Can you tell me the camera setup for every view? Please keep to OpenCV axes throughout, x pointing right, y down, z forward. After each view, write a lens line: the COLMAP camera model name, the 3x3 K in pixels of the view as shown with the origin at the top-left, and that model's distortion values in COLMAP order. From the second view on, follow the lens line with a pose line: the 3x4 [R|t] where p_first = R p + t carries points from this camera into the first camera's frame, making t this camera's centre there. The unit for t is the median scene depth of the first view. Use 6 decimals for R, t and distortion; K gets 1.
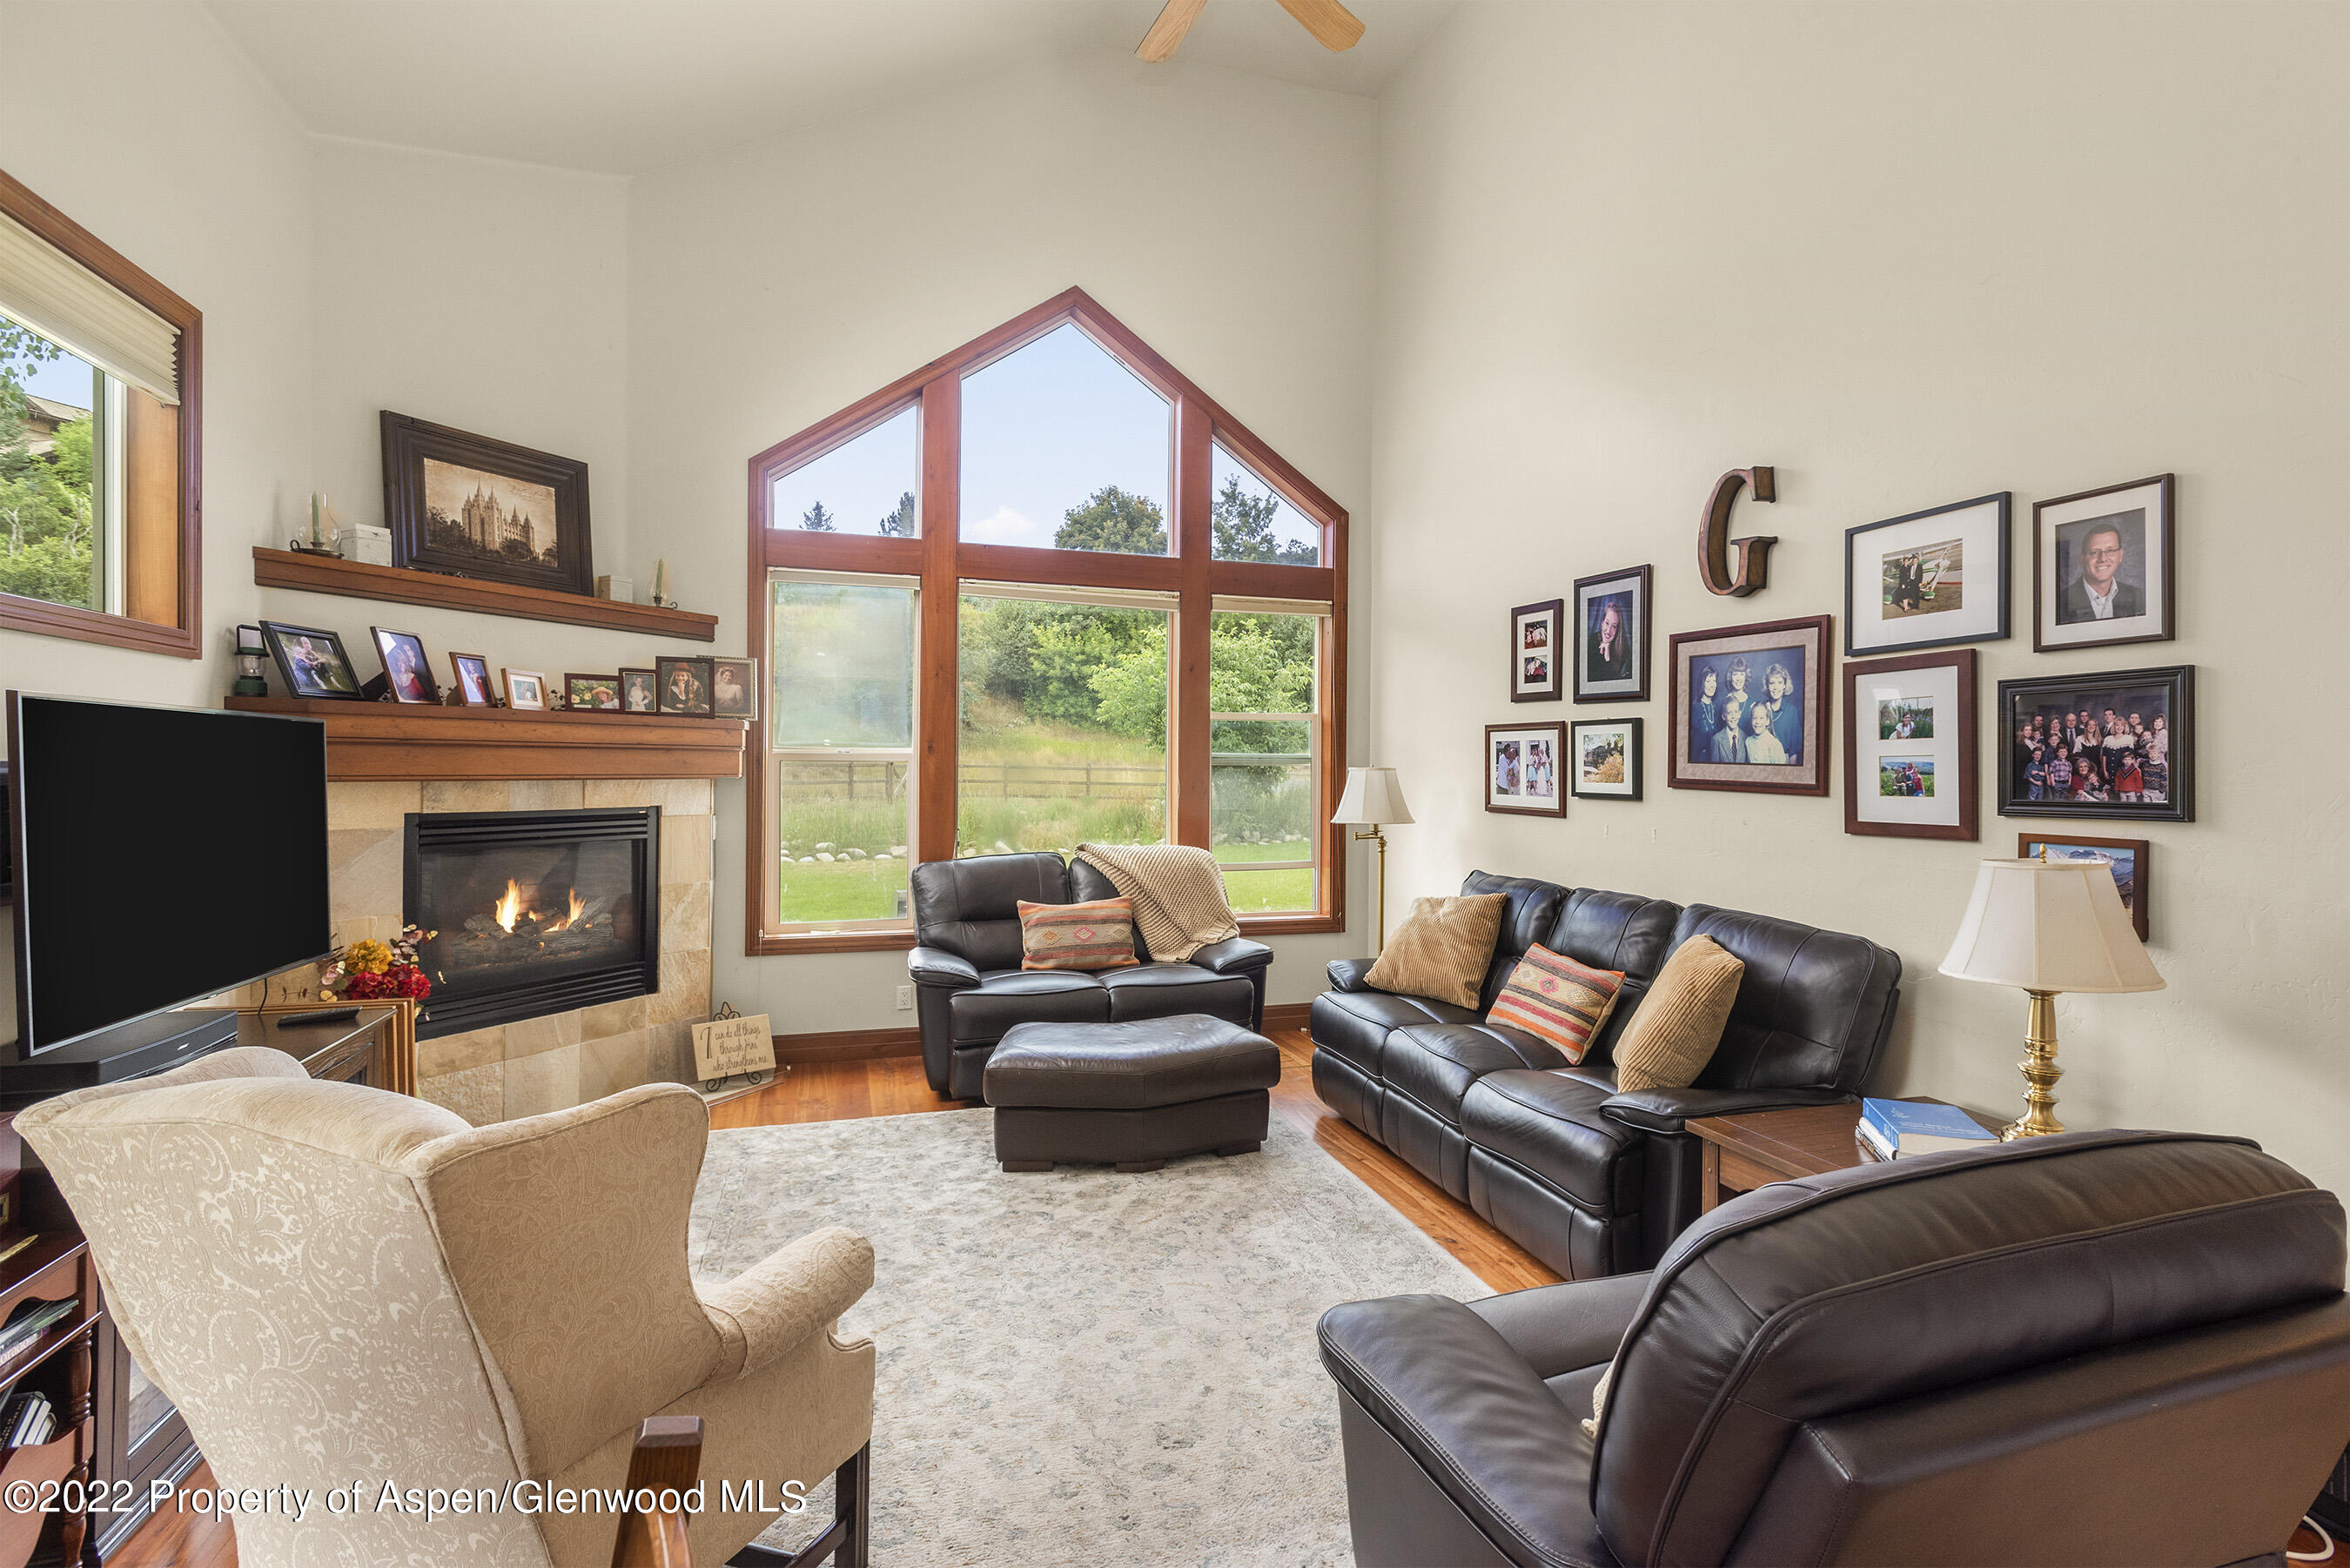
lens RADIAL K [[1092.0, 0, 1178.3], [0, 1092.0, 772.4], [0, 0, 1]] dist [0.001884, 0.000106]
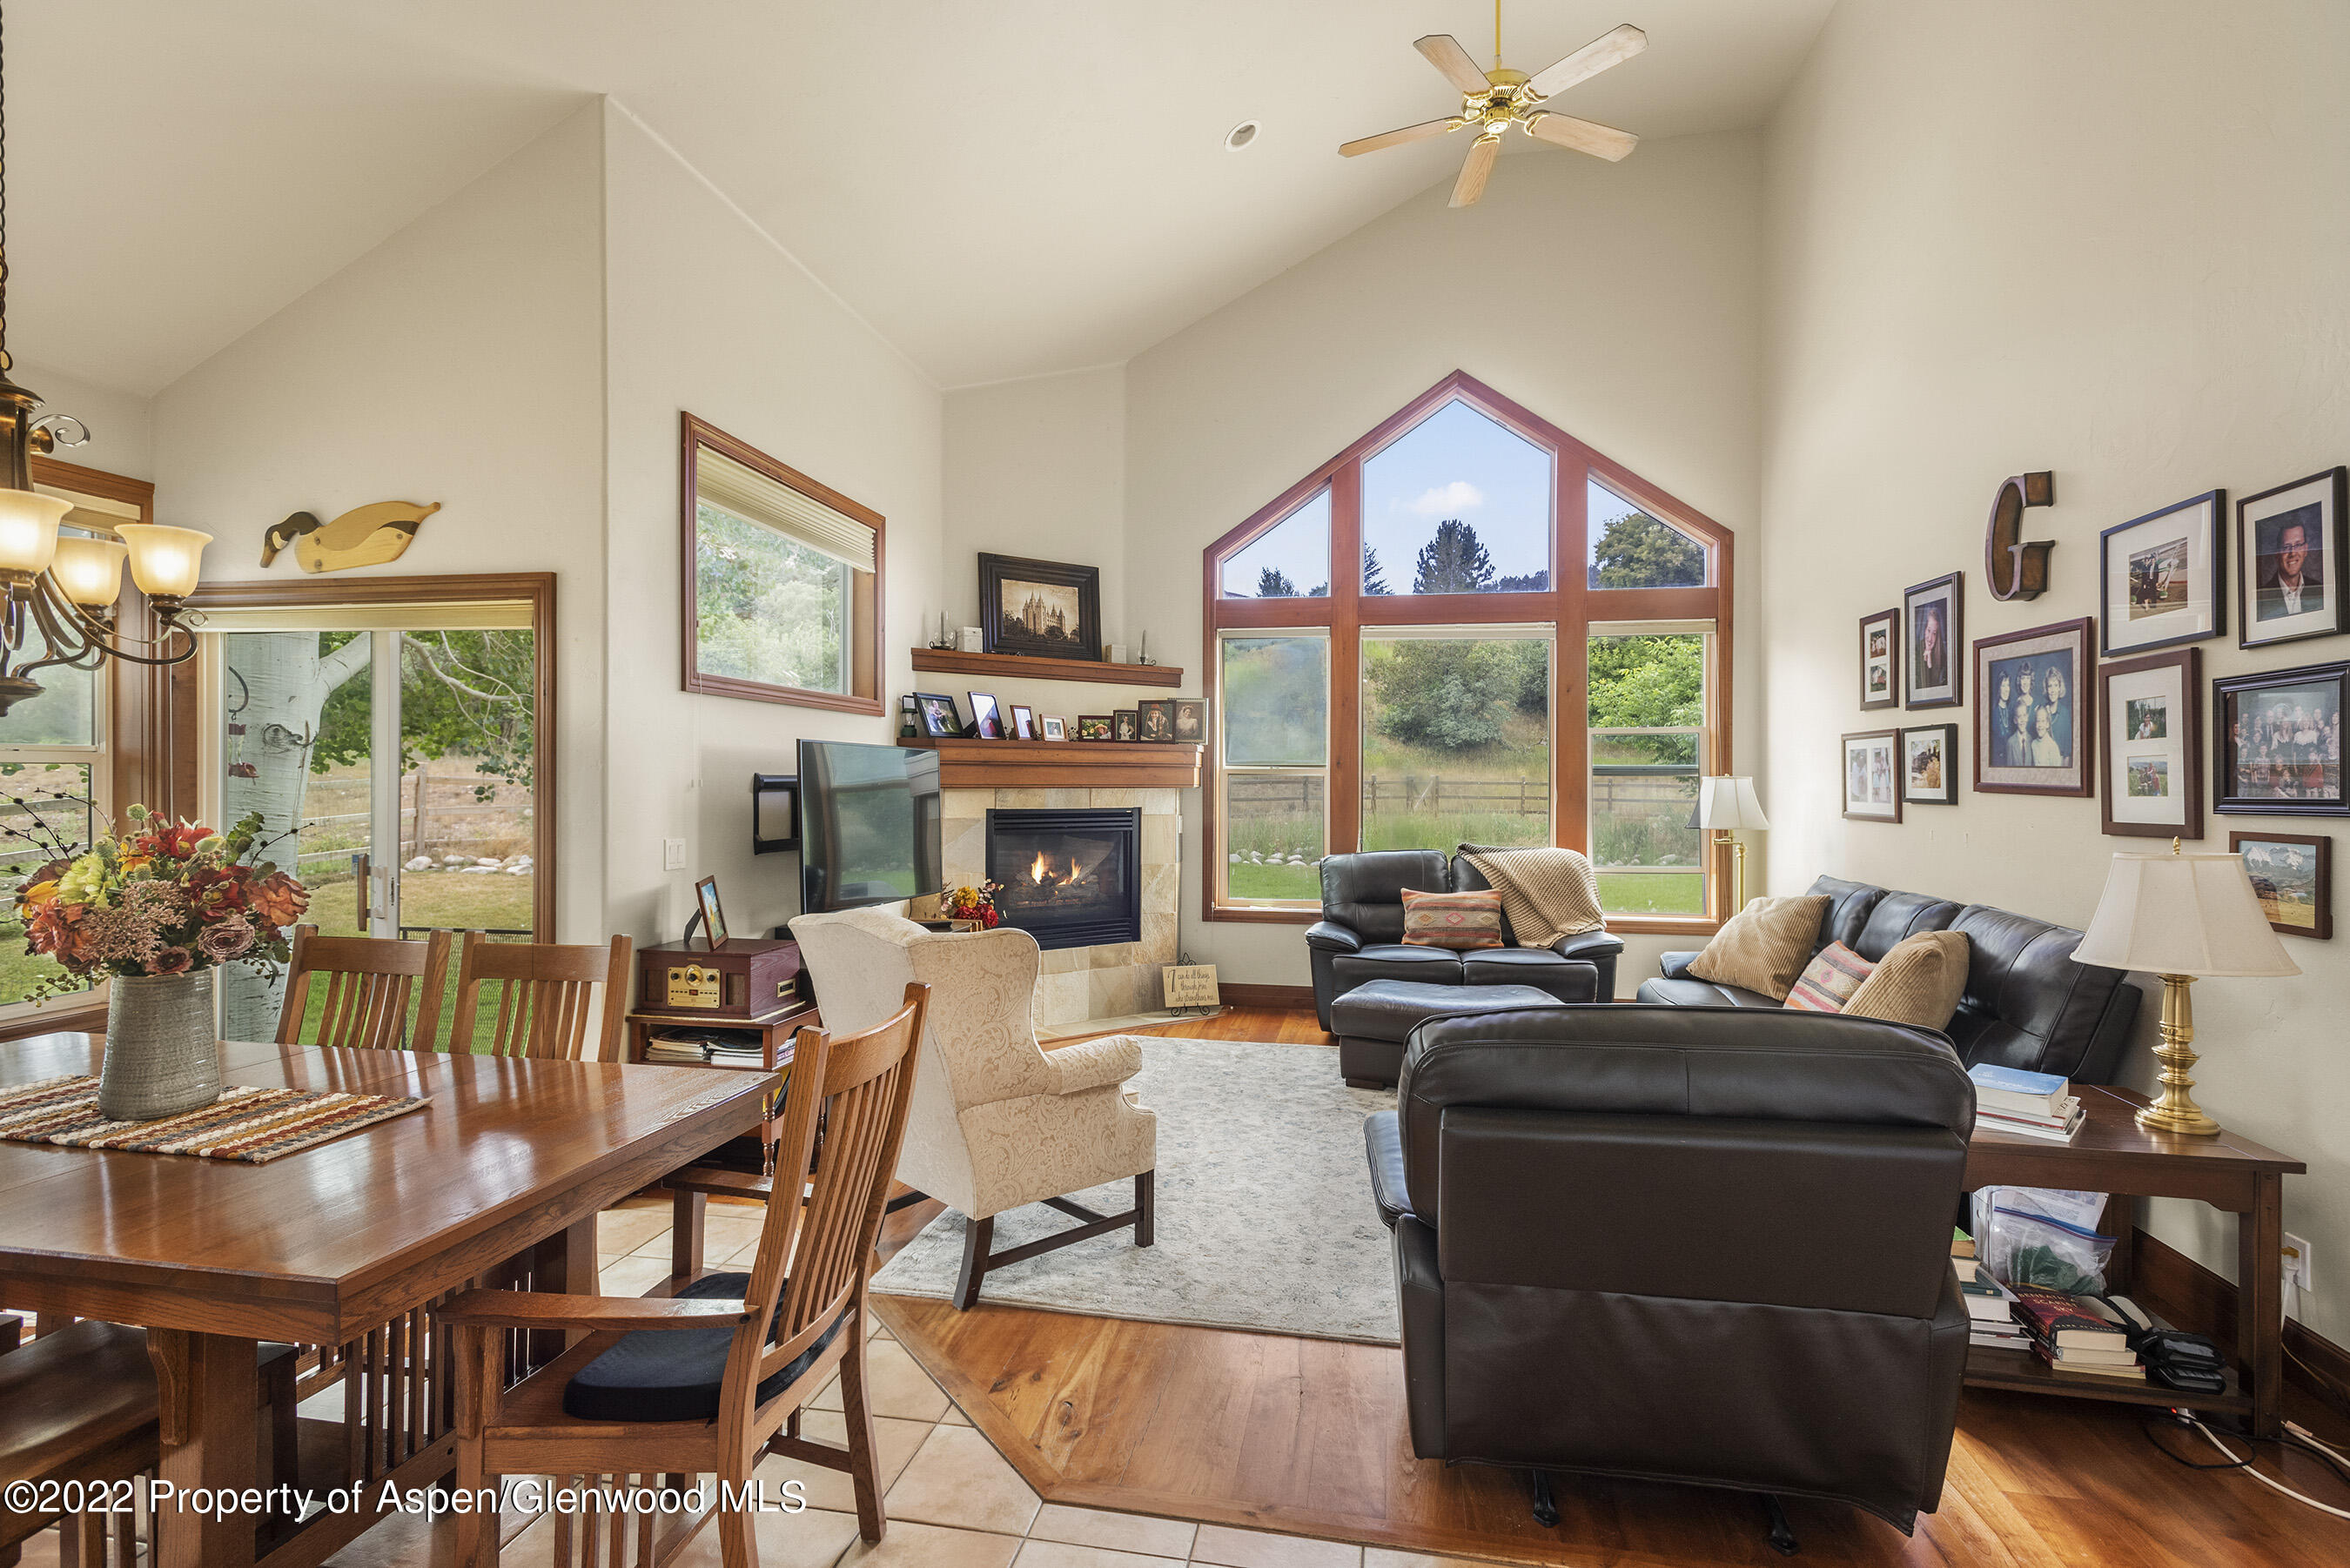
lens RADIAL K [[1078.3, 0, 1175.0], [0, 1078.3, 784.0], [0, 0, 1]] dist [0.000770, 0.000295]
pose [[0.874676, -0.004286, -0.484689, 0.276018], [0.000833, 0.999973, -0.007340, 0.012858], [0.484707, 0.006016, 0.874656, -0.221348]]
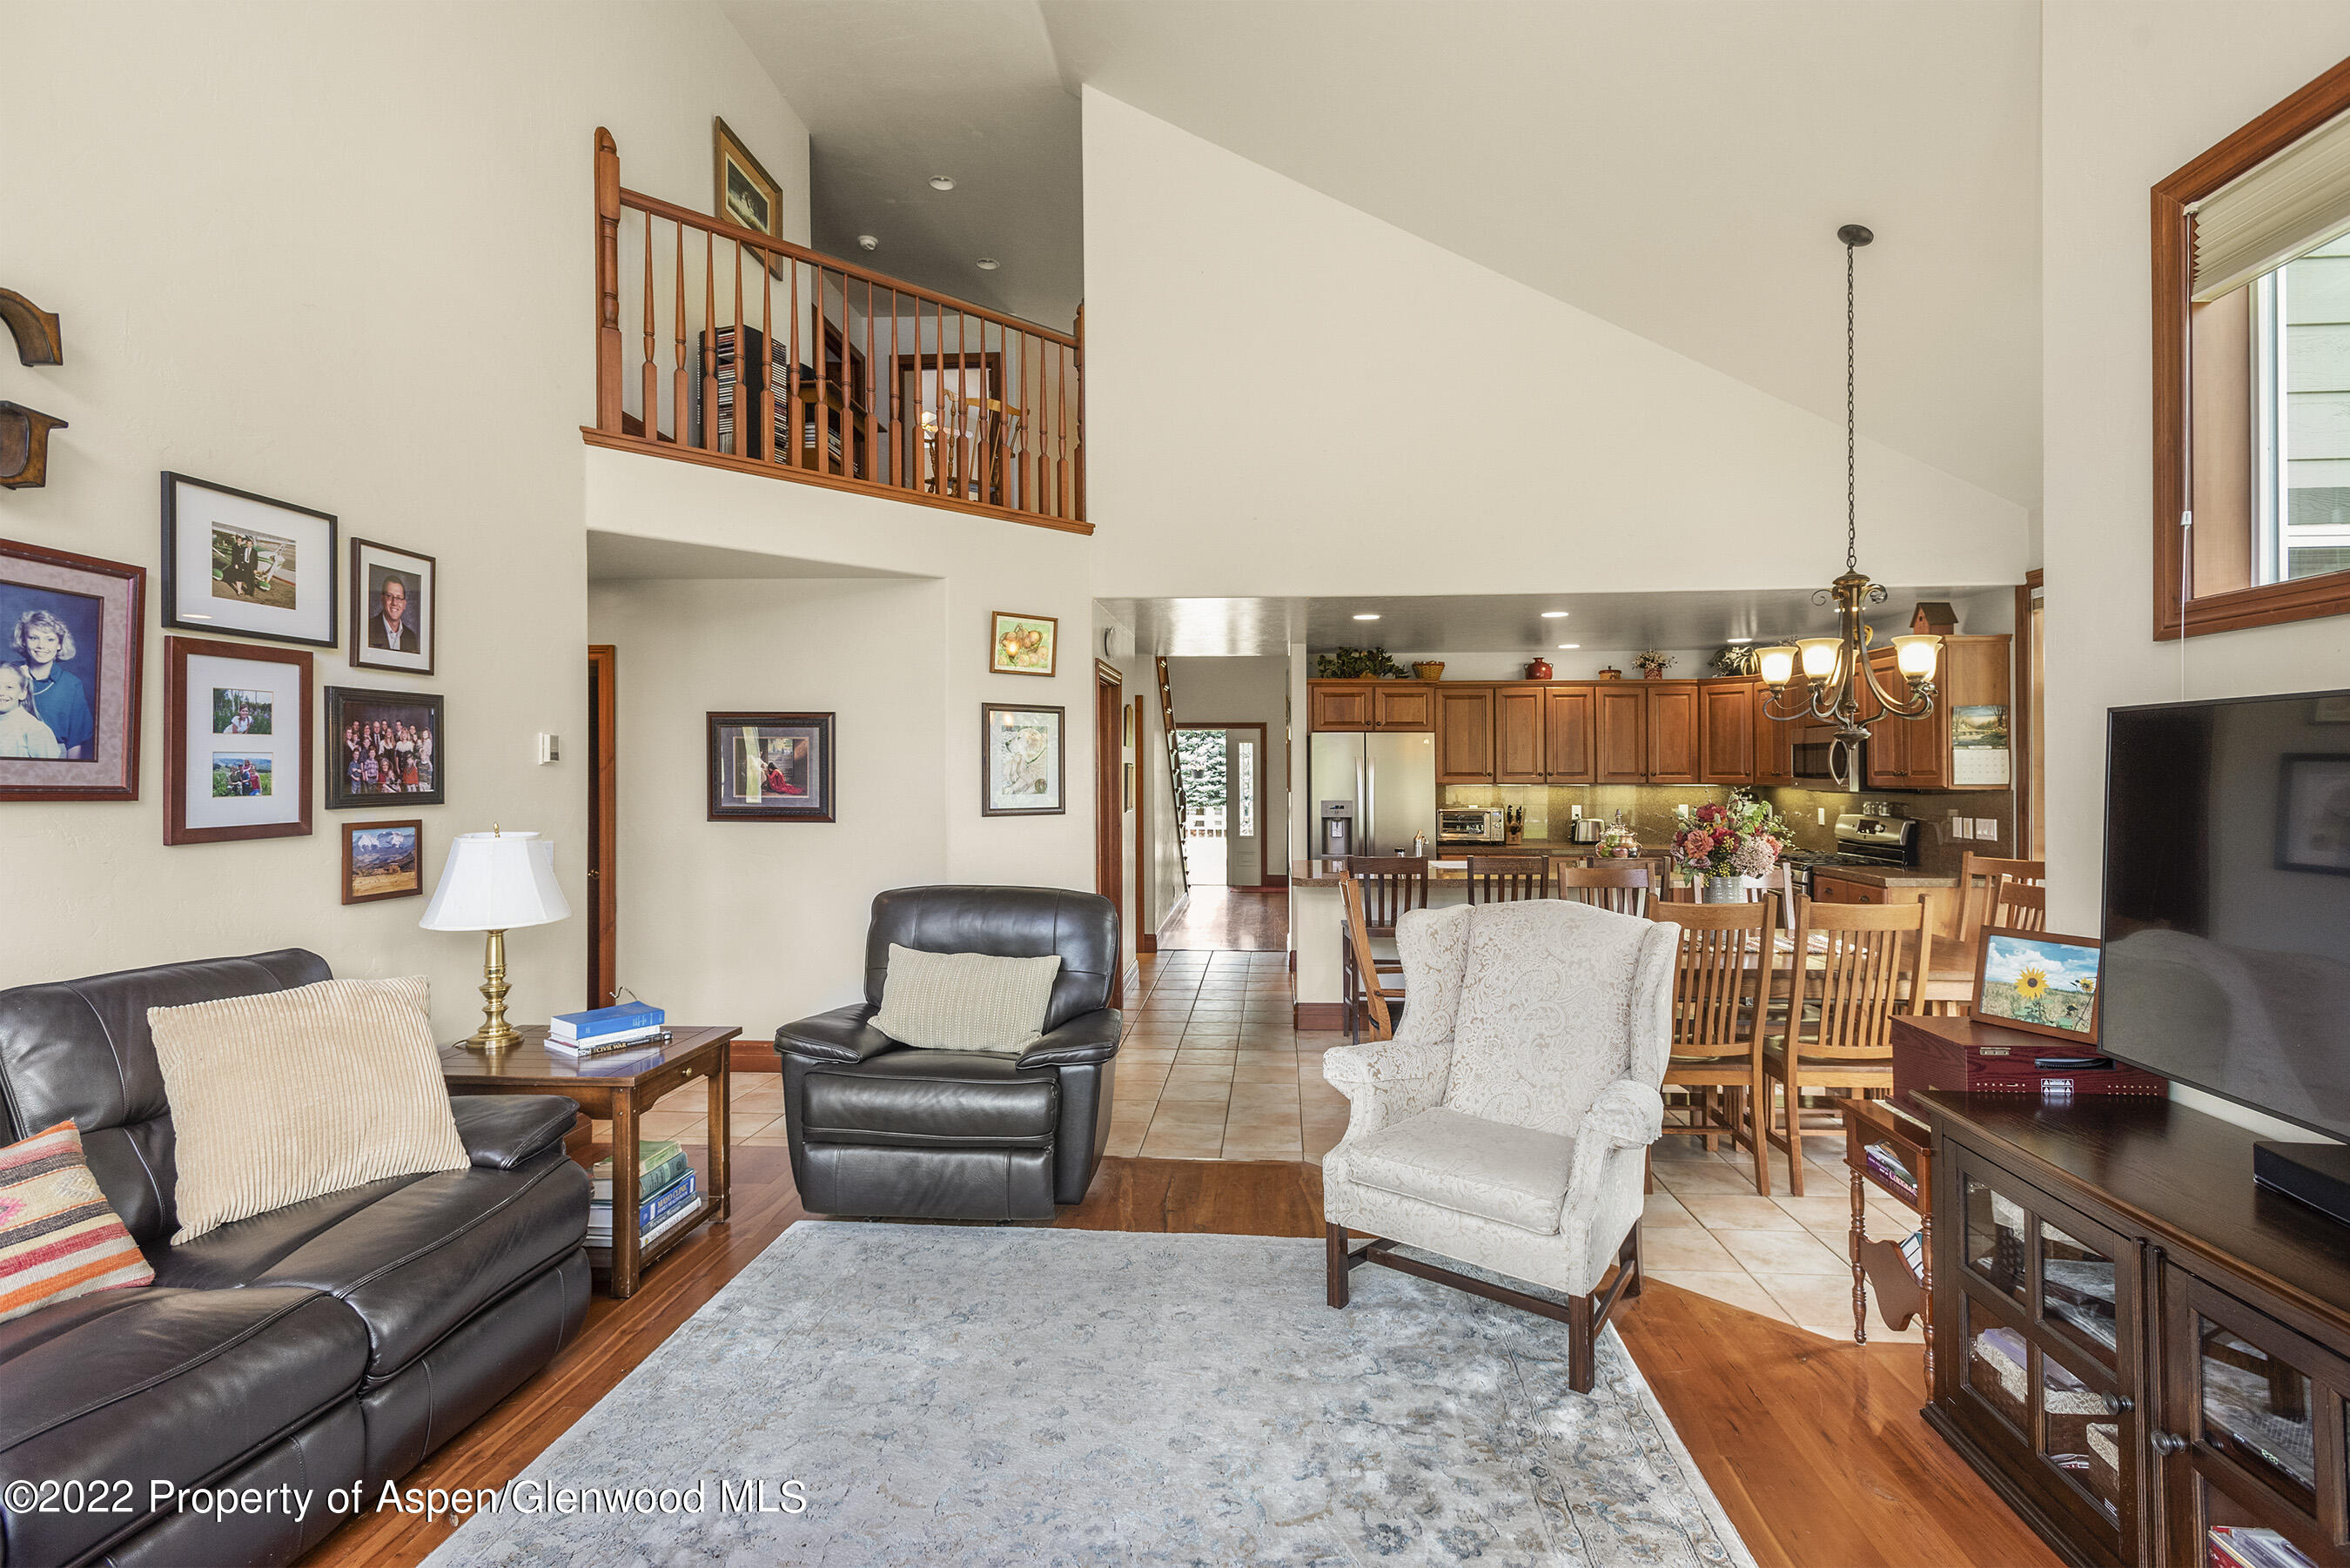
lens RADIAL K [[1078.7, 0, 1175.0], [0, 1078.7, 784.0], [0, 0, 1]] dist [-0.000298, -0.000085]
pose [[-0.919241, -0.013554, 0.393461, -0.314060], [-0.007726, 0.999836, 0.016390, -0.007064], [-0.393619, 0.012027, -0.919195, 1.150357]]
